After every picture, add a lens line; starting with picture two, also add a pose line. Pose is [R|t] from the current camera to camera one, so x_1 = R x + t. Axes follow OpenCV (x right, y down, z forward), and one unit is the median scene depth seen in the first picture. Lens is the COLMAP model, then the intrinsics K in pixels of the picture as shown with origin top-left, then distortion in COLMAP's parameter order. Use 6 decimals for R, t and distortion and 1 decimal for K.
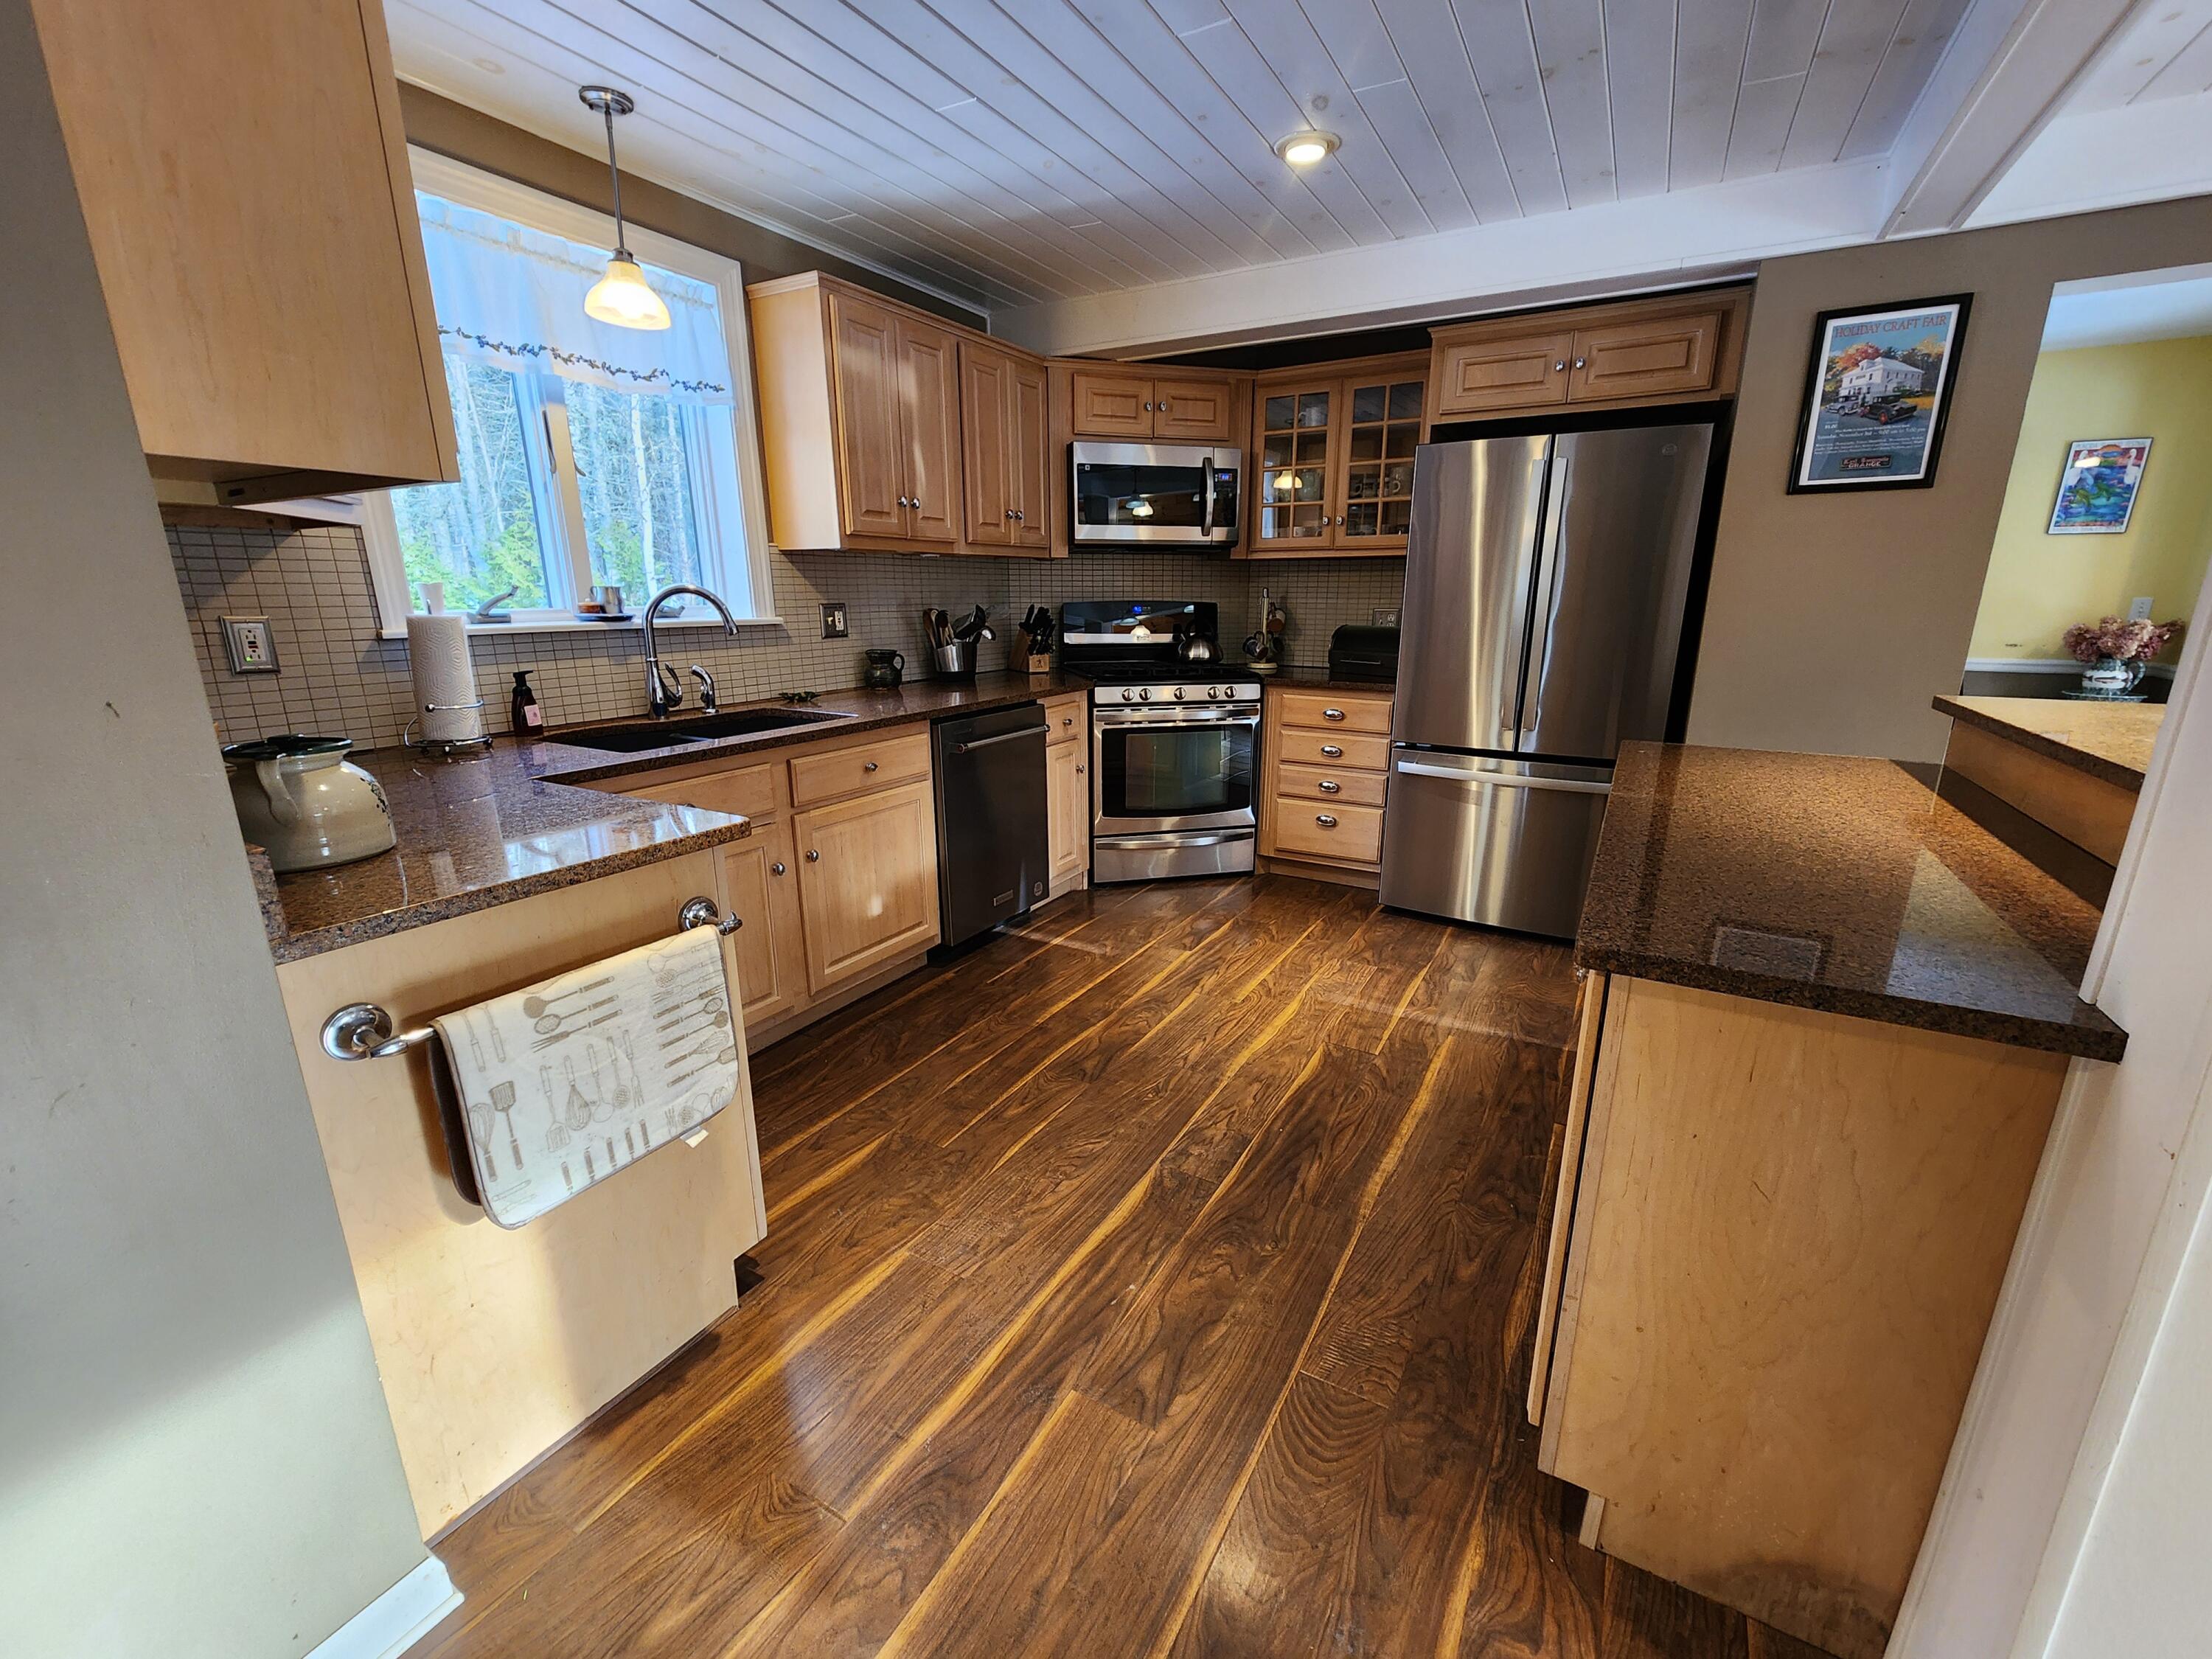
lens RADIAL K [[907.0, 0, 1108.0], [0, 907.0, 830.6], [0, 0, 1]] dist [0.003185, 0.000397]
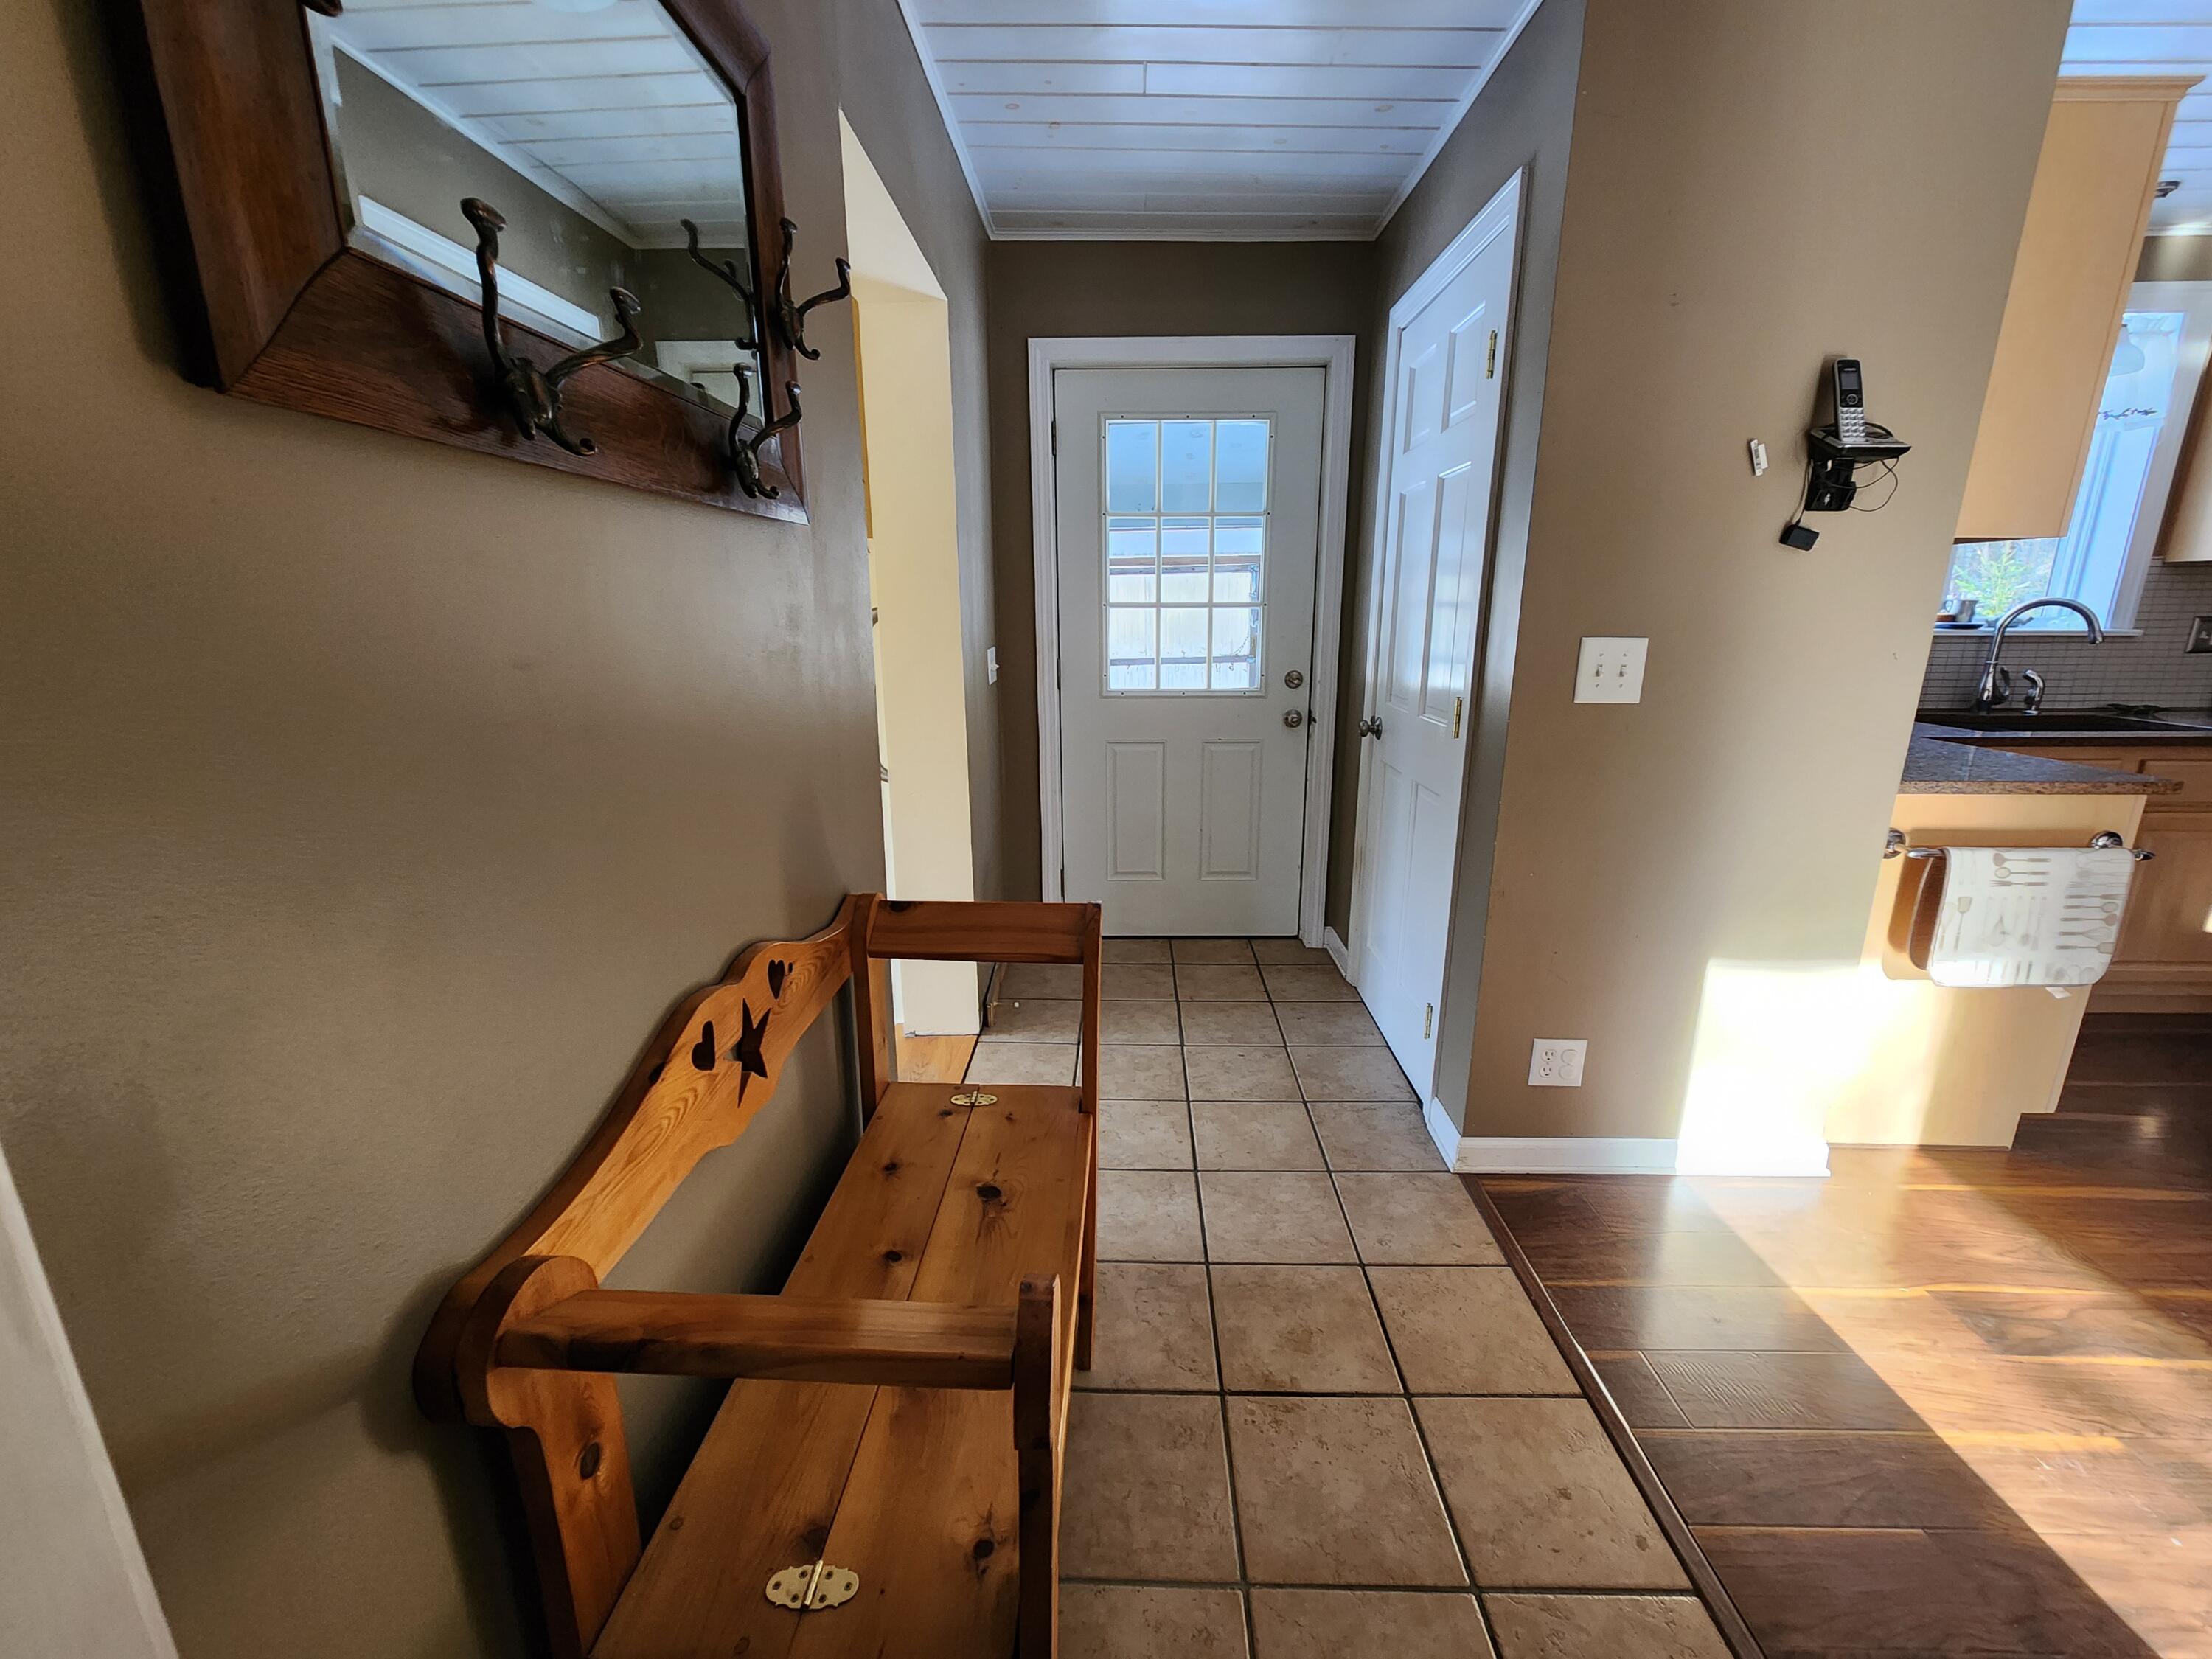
lens RADIAL K [[907.0, 0, 1116.8], [0, 907.0, 835.0], [0, 0, 1]] dist [0.003185, 0.000397]
pose [[0.491386, 0.213249, -0.844432, -0.019559], [-0.221302, 0.968311, 0.115755, 0.141954], [0.842357, 0.129994, 0.523007, -0.537563]]
